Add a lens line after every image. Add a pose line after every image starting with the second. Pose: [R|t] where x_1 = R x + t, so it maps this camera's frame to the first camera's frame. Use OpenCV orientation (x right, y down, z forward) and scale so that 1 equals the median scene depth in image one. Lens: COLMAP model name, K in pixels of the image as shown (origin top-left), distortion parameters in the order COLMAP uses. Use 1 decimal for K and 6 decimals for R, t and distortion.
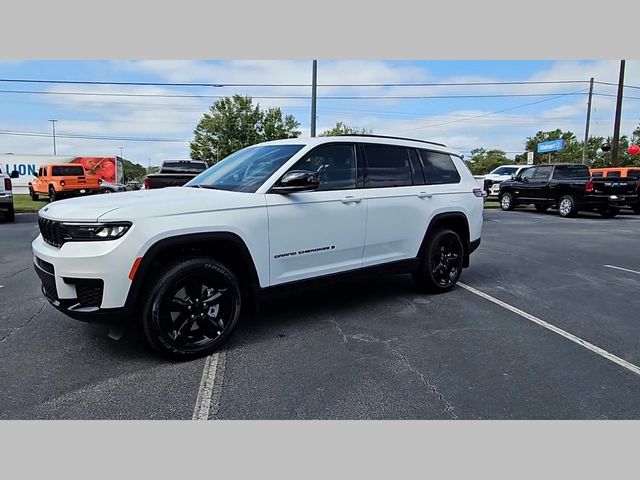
lens RADIAL K [[465.5, 0, 267.0], [0, 465.5, 236.9], [0, 0, 1]] dist [0.005184, 0.000383]
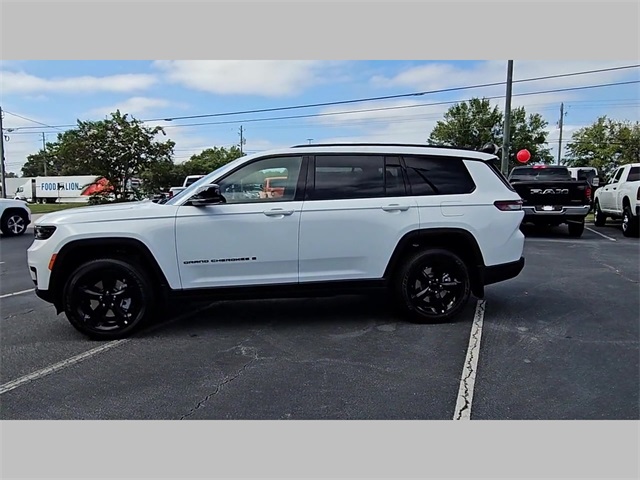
lens RADIAL K [[433.7, 0, 259.3], [0, 433.7, 239.5], [0, 0, 1]] dist [0.003763, 0.000812]
pose [[0.842827, 0.049472, -0.535906, 0.561922], [-0.051856, 0.998598, 0.010630, -0.025534], [0.535681, 0.018831, 0.844211, 0.175207]]
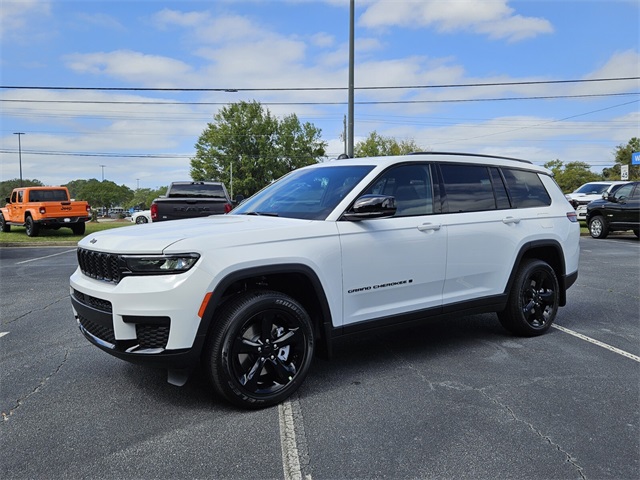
lens RADIAL K [[584.7, 0, 271.3], [0, 584.7, 240.9], [0, 0, 1]] dist [0.066294, -0.008898]
pose [[0.999792, -0.009870, -0.017851, -0.085164], [0.008815, 0.998261, -0.058288, 0.007491], [0.018395, 0.058119, 0.998140, -0.093997]]
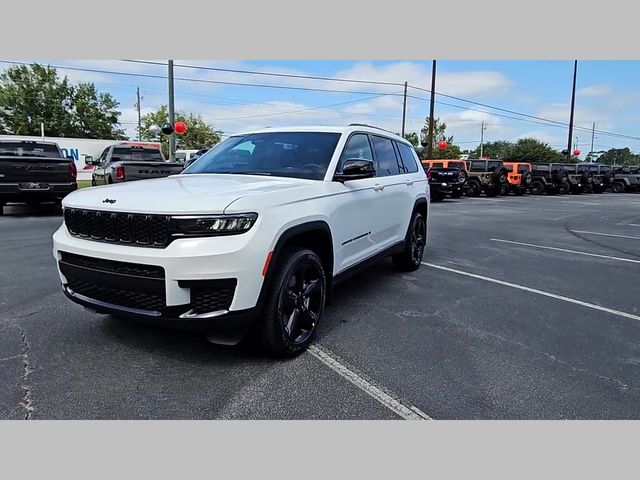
lens RADIAL K [[483.4, 0, 285.7], [0, 483.4, 241.8], [0, 0, 1]] dist [0.003972, 0.001724]
pose [[0.905509, -0.052752, 0.421035, -0.418730], [0.039147, 0.998396, 0.040897, -0.008009], [-0.422518, -0.020551, 0.906122, 0.079998]]
